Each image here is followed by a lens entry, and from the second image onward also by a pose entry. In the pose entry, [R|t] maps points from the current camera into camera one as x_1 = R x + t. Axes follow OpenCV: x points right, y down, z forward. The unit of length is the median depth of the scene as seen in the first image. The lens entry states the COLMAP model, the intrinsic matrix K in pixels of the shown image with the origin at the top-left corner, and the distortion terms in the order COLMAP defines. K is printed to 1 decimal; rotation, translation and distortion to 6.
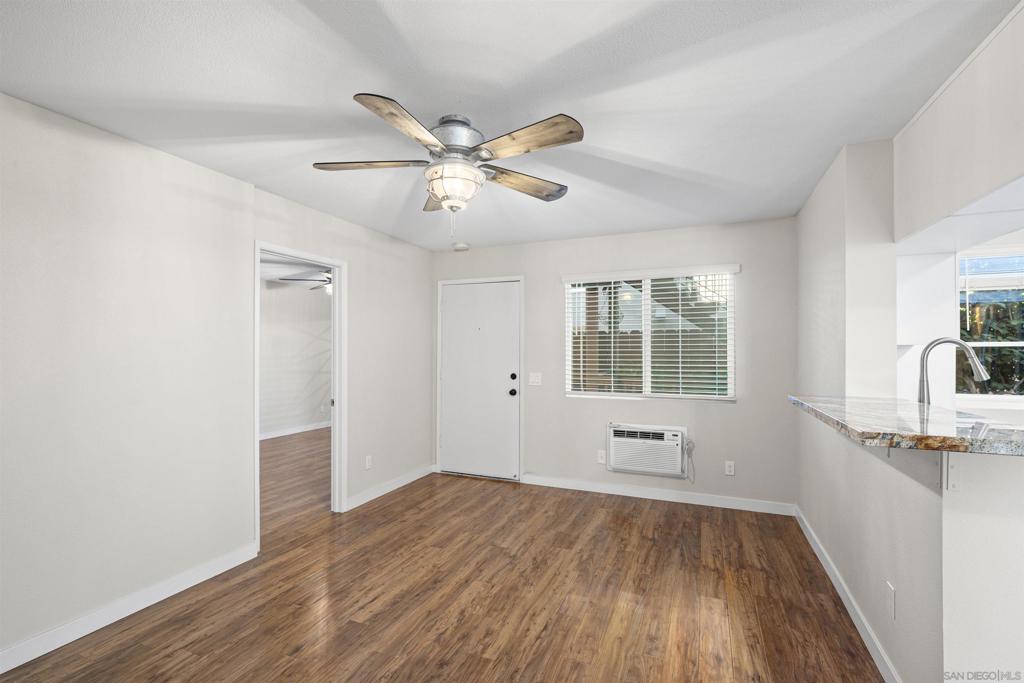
lens RADIAL K [[460.8, 0, 508.4], [0, 460.8, 349.2], [0, 0, 1]] dist [0.001436, 0.000414]
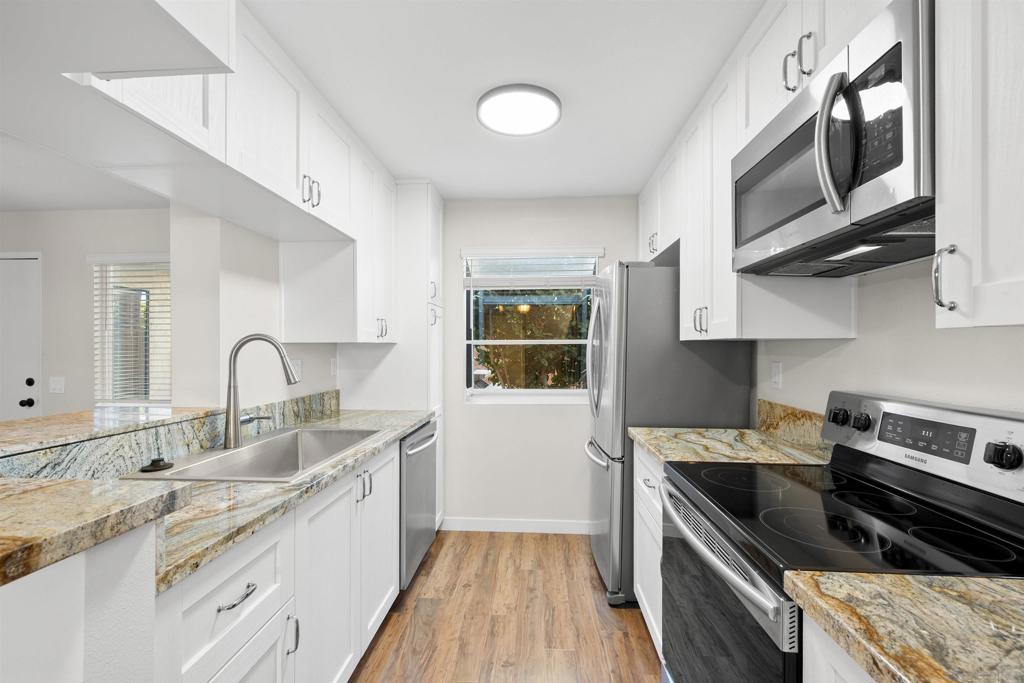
lens RADIAL K [[431.4, 0, 510.3], [0, 431.4, 347.0], [0, 0, 1]] dist [-0.000224, -0.000049]
pose [[0.943924, -0.000709, 0.330163, 0.920754], [-0.000092, 0.999997, 0.002409, -0.002814], [-0.330164, -0.002305, 0.943921, 0.092933]]
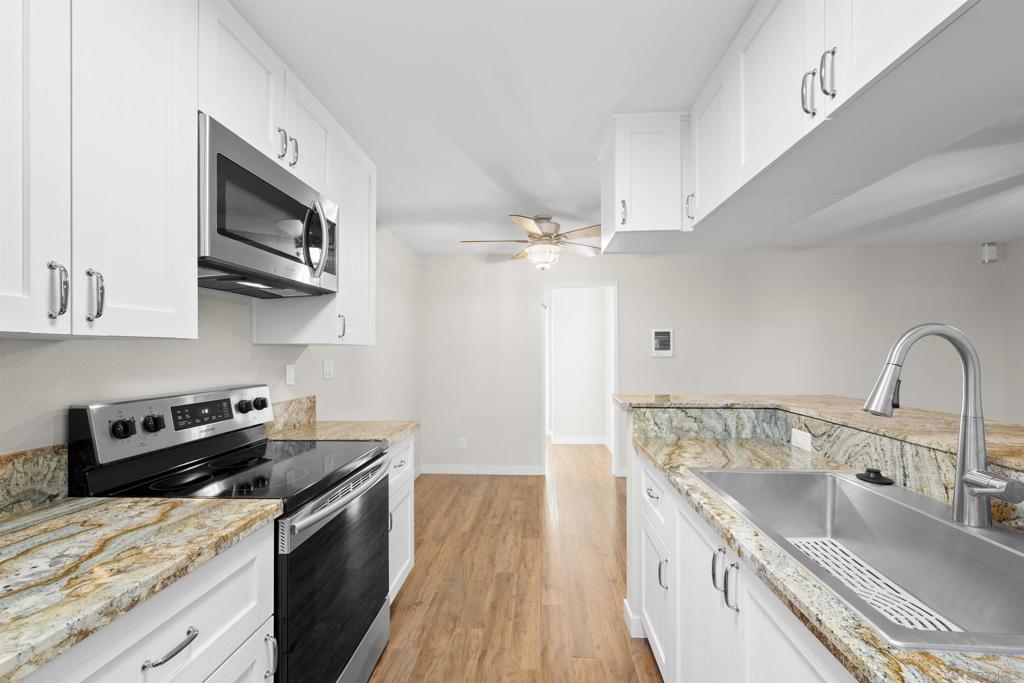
lens RADIAL K [[409.0, 0, 513.7], [0, 409.0, 347.8], [0, 0, 1]] dist [-0.000973, -0.000110]
pose [[-0.943841, 0.000920, -0.330399, 1.218147], [0.004773, 0.999930, -0.010851, 0.001591], [0.330366, -0.011818, -0.943779, 1.026006]]
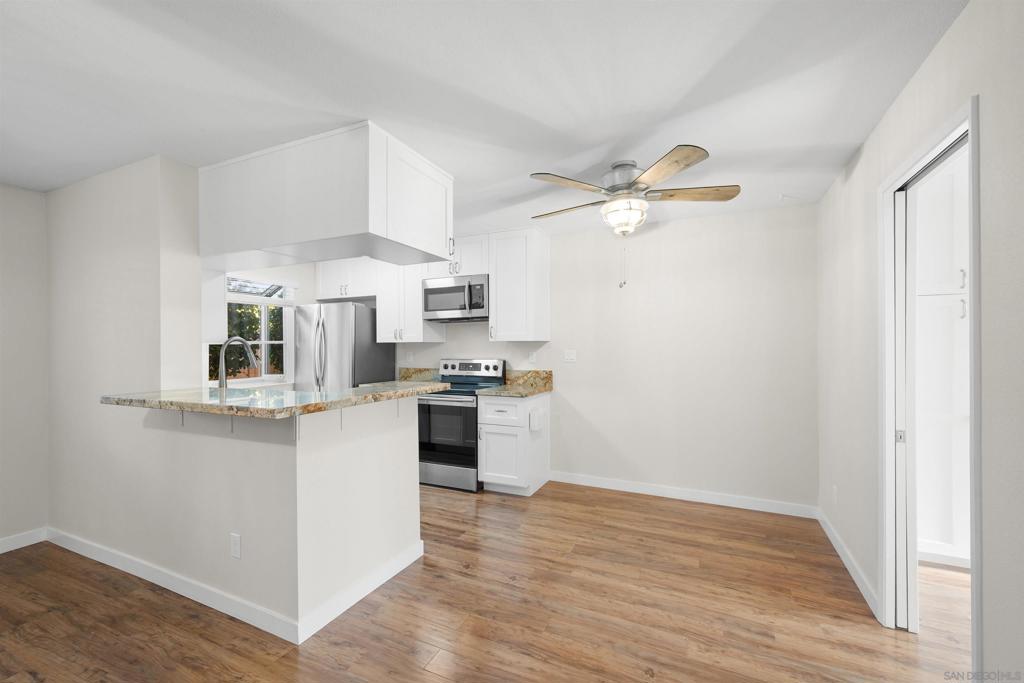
lens RADIAL K [[422.9, 0, 512.3], [0, 422.9, 348.9], [0, 0, 1]] dist [0.000799, 0.000176]
pose [[0.031166, -0.008241, 0.999480, -0.194136], [0.002896, 0.999963, 0.008155, 0.000701], [-0.999510, 0.002640, 0.031189, 0.140474]]
